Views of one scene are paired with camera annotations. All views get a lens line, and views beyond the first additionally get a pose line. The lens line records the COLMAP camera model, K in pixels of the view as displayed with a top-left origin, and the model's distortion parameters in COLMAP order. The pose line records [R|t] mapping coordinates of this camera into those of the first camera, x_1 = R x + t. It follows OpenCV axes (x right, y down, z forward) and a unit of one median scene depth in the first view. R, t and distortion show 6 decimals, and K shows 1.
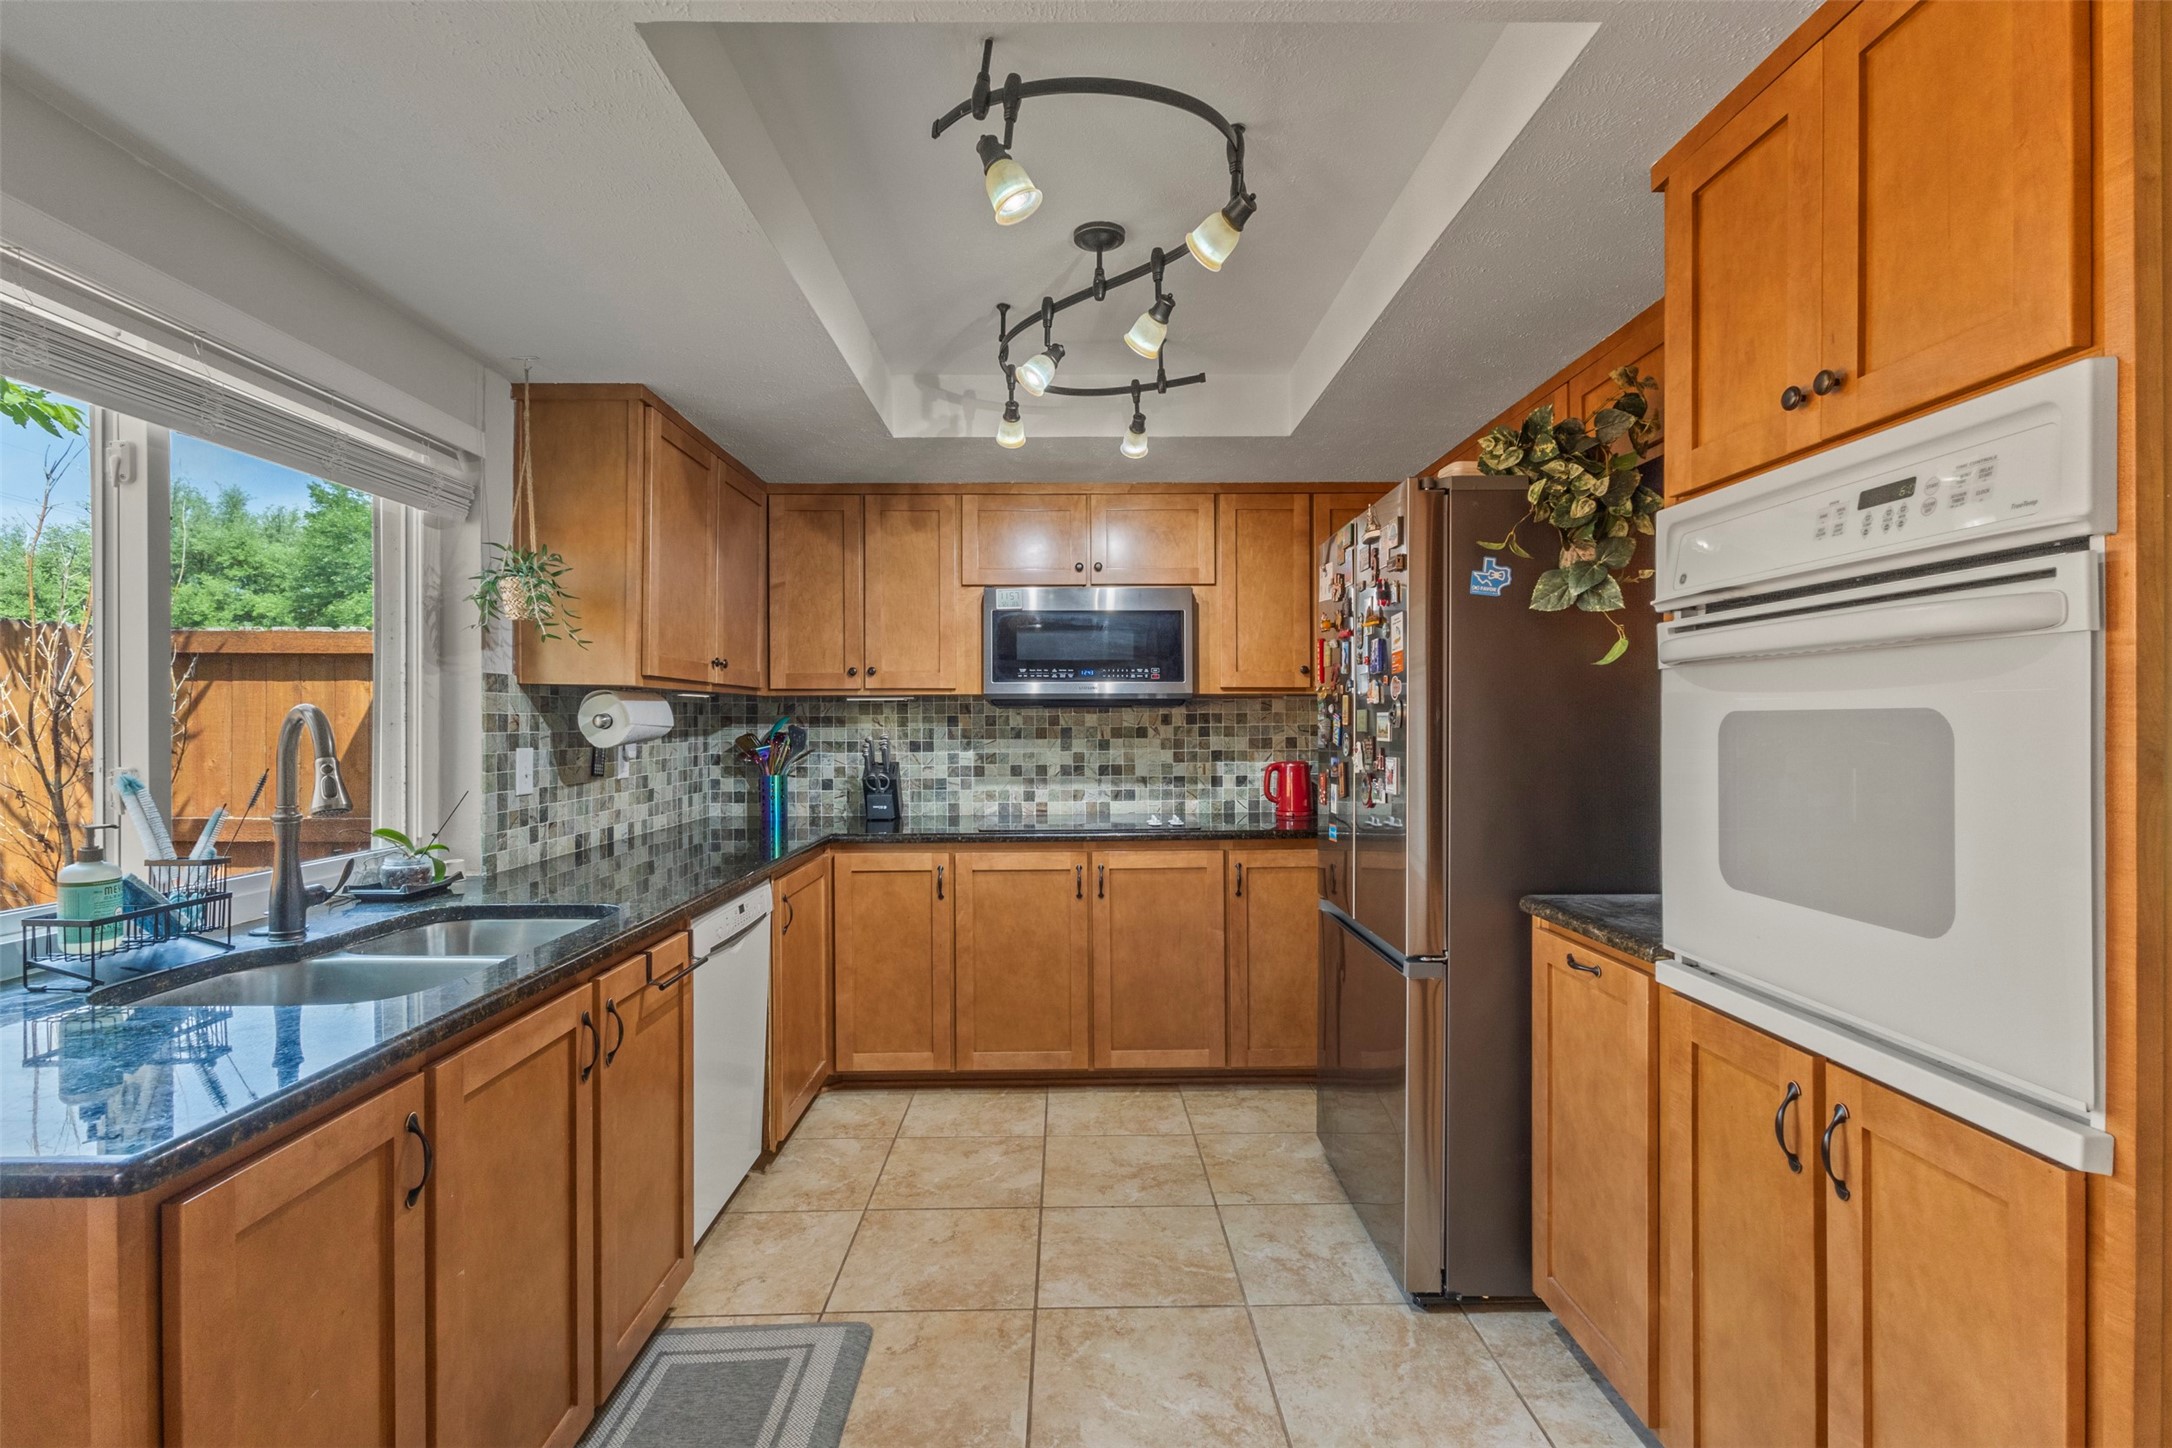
lens RADIAL K [[1017.1, 0, 1084.4], [0, 1017.1, 719.7], [0, 0, 1]] dist [-0.000052, 0.002449]
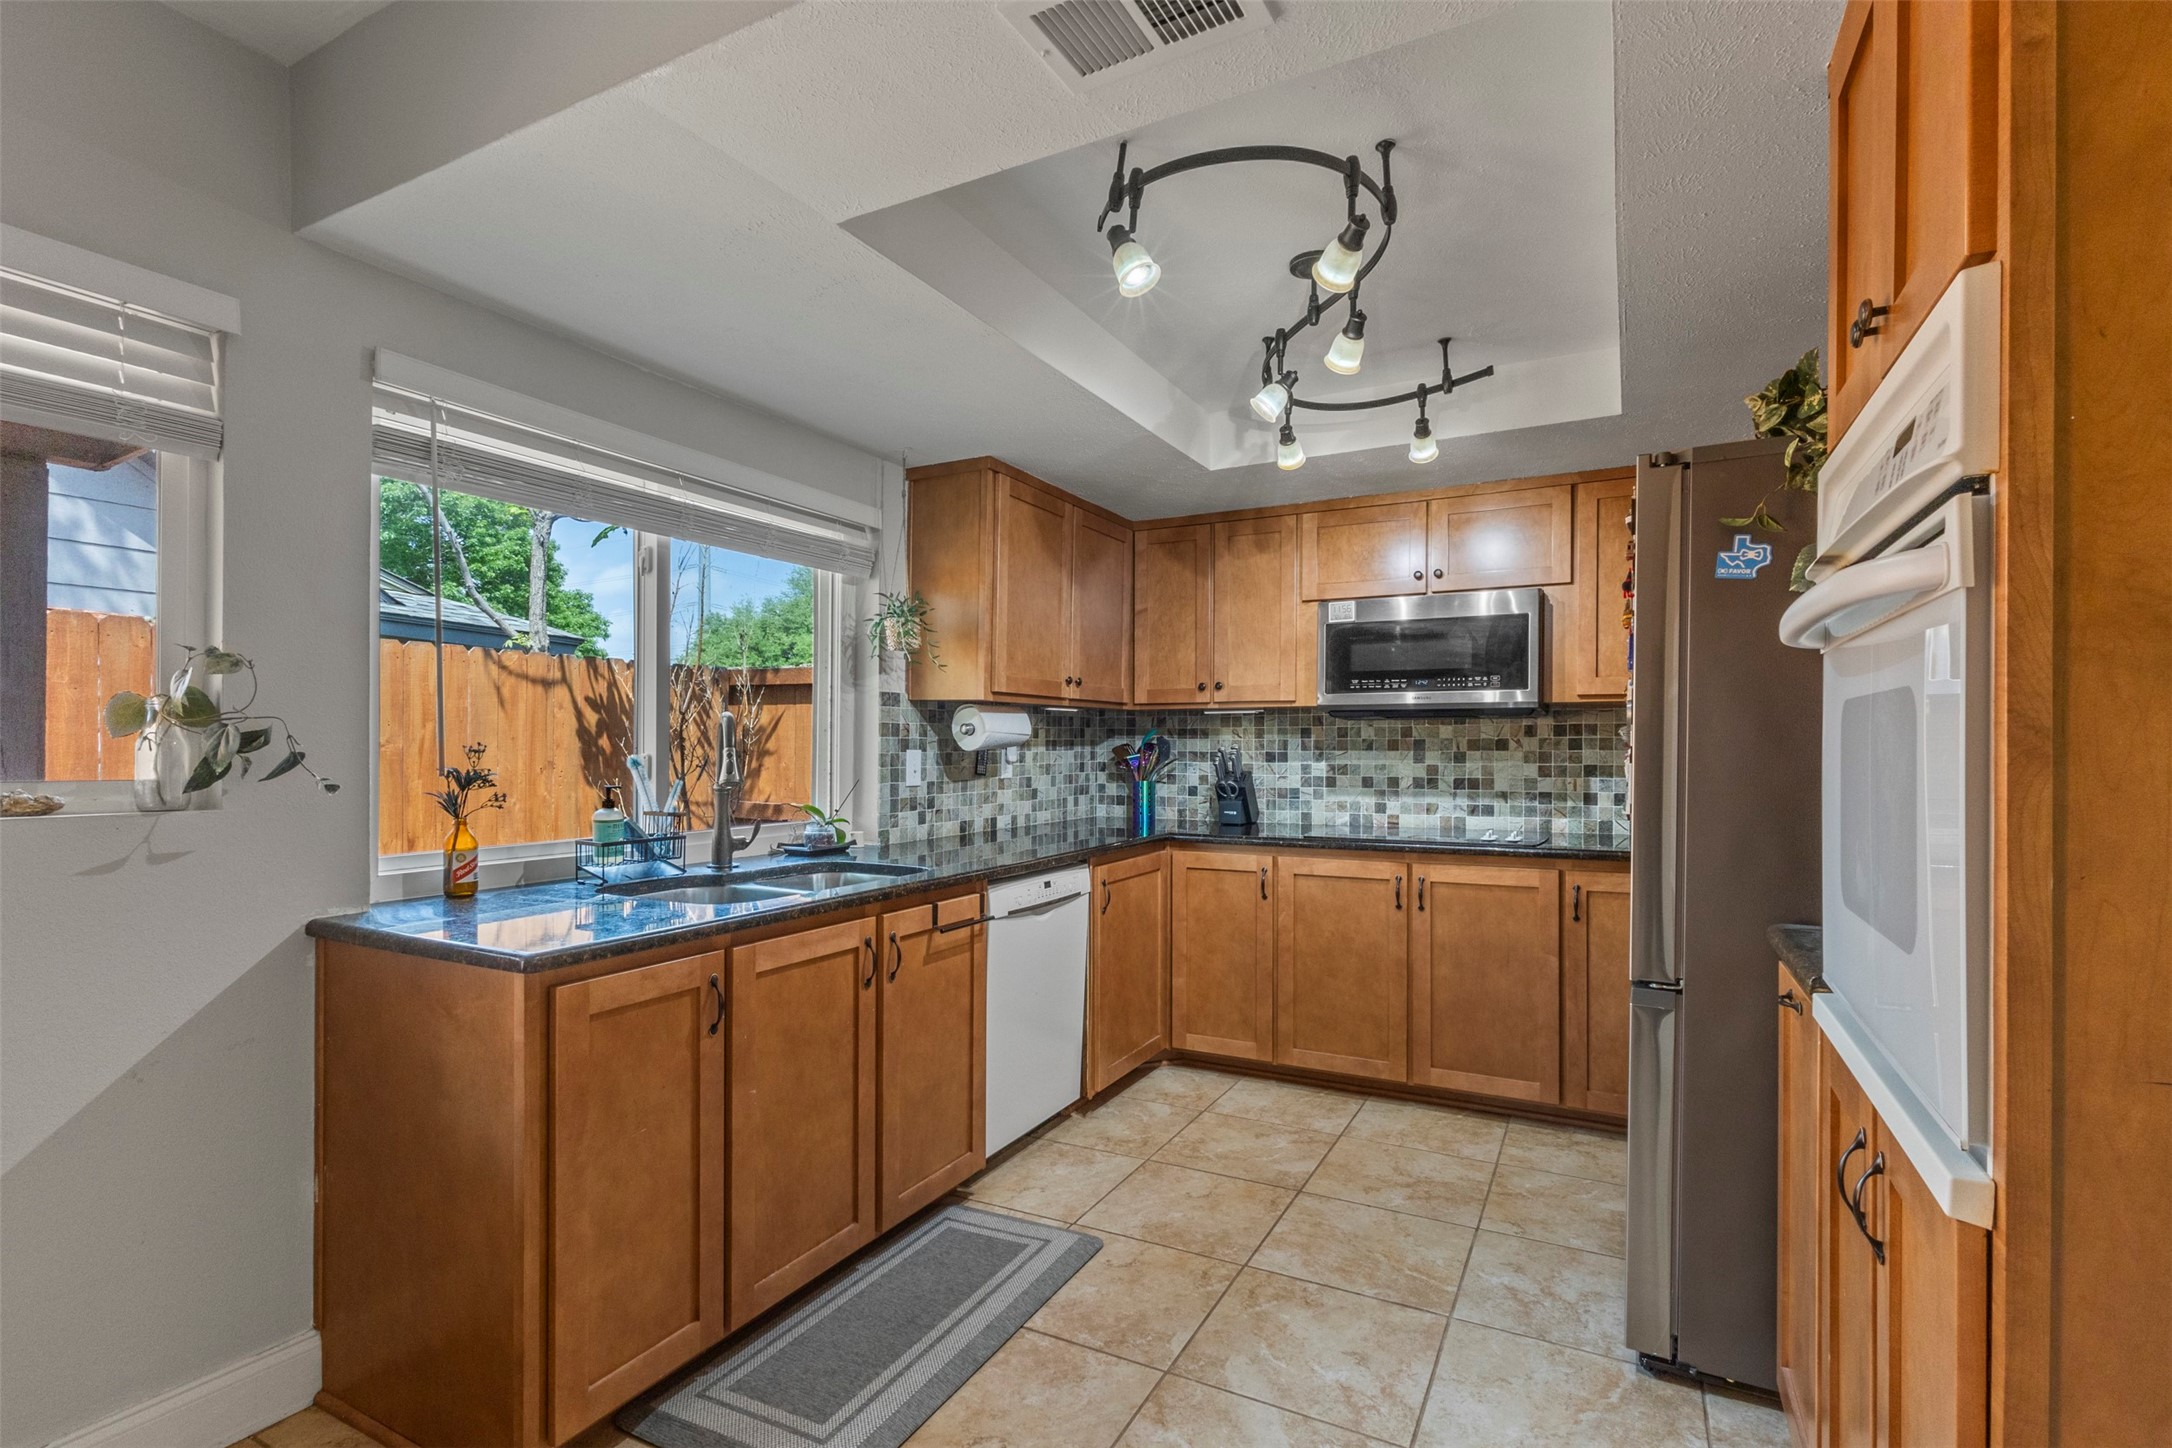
lens RADIAL K [[1017.1, 0, 1057.8], [0, 1017.1, 736.9], [0, 0, 1]] dist [-0.000052, 0.002449]
pose [[0.872806, 0.002410, -0.488061, 0.247684], [-0.004097, 0.999989, -0.002389, 0.014459], [0.488049, 0.004085, 0.872806, -0.038742]]
